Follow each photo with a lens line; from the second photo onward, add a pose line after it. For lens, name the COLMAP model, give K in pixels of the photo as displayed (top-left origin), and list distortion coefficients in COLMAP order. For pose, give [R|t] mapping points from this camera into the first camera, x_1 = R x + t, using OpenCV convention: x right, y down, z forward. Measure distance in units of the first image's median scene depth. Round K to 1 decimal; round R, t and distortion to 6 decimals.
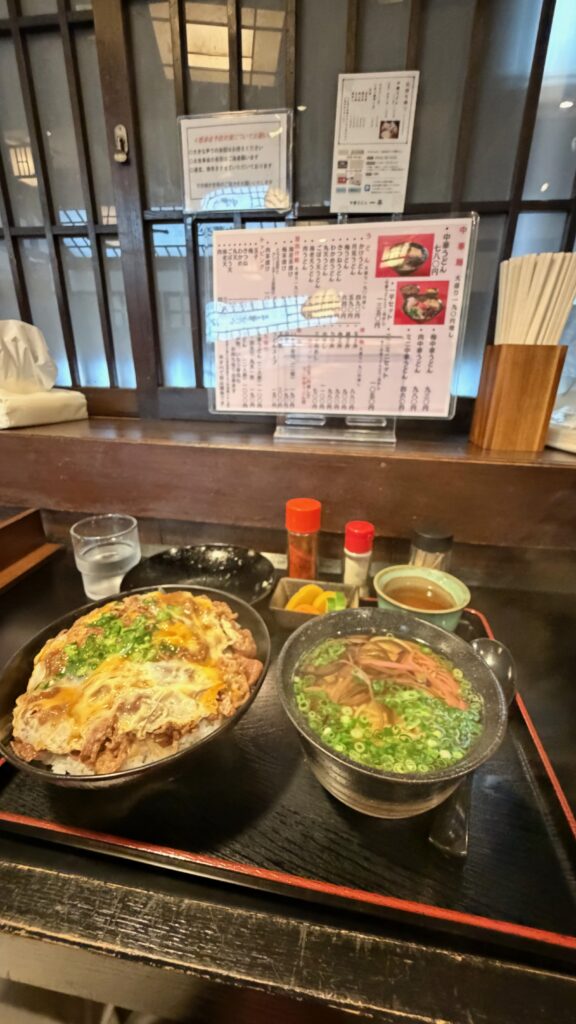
lens RADIAL K [[412.5, 0, 288.0], [0, 412.5, 512.0], [0, 0, 1]] dist [-0.000070, 0.000265]
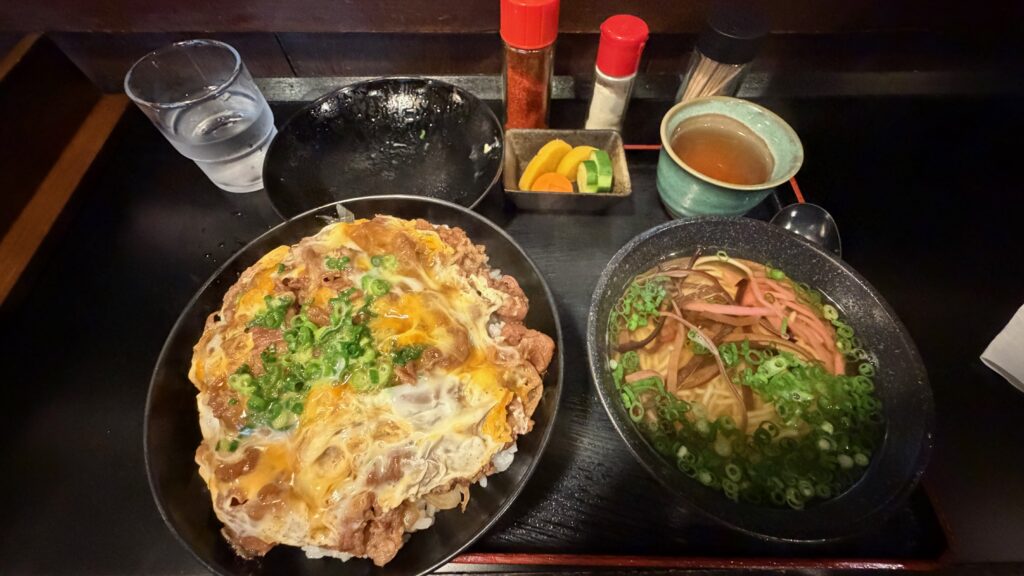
lens RADIAL K [[412.5, 0, 512.0], [0, 412.5, 288.0], [0, 0, 1]] dist [-0.000070, 0.000265]
pose [[0.985263, -0.152536, 0.077388, -0.163296], [0.068231, 0.765389, 0.639941, -0.122223], [-0.156846, -0.625230, 0.764517, 0.551725]]
